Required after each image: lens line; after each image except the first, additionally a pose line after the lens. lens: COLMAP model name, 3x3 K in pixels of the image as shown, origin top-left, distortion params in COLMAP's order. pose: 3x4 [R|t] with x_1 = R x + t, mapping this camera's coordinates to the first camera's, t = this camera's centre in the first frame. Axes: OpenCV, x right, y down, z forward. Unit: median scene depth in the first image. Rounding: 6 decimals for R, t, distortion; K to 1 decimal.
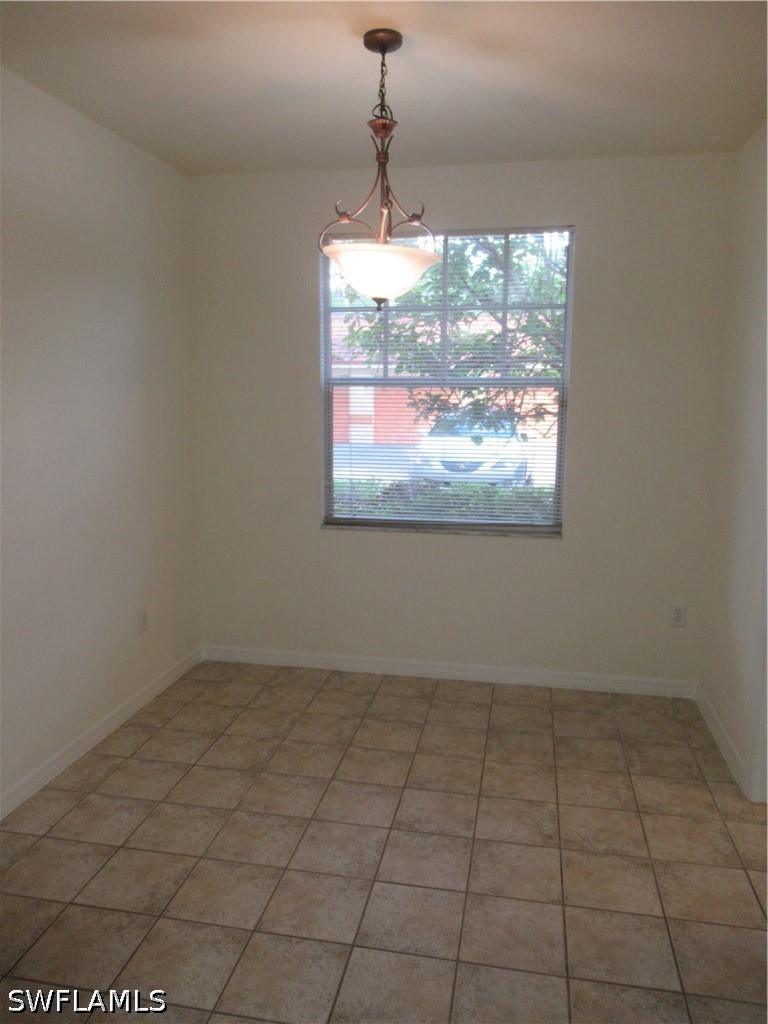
lens RADIAL K [[765.1, 0, 384.0], [0, 765.1, 512.0], [0, 0, 1]] dist [-0.002946, -0.007363]
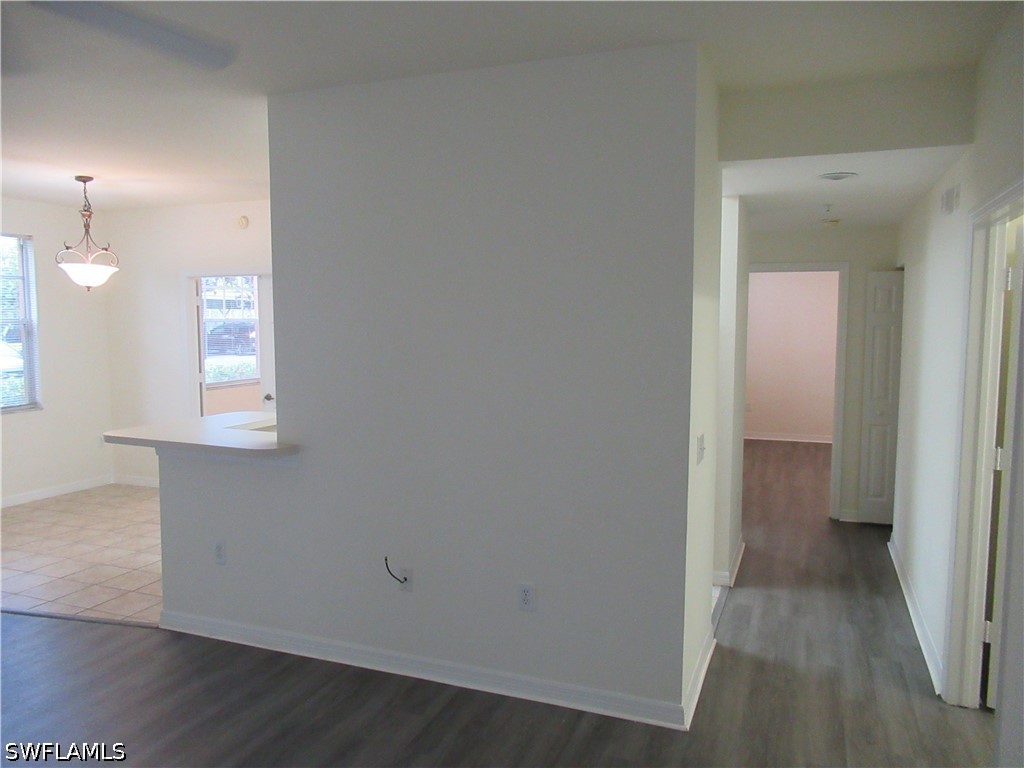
lens RADIAL K [[765.1, 0, 512.0], [0, 765.1, 384.0], [0, 0, 1]] dist [-0.002946, -0.007363]
pose [[0.176278, -0.083324, 0.980807, -1.247118], [0.157263, 0.985996, 0.055500, 0.046158], [-0.971697, 0.144462, 0.186913, -0.362246]]
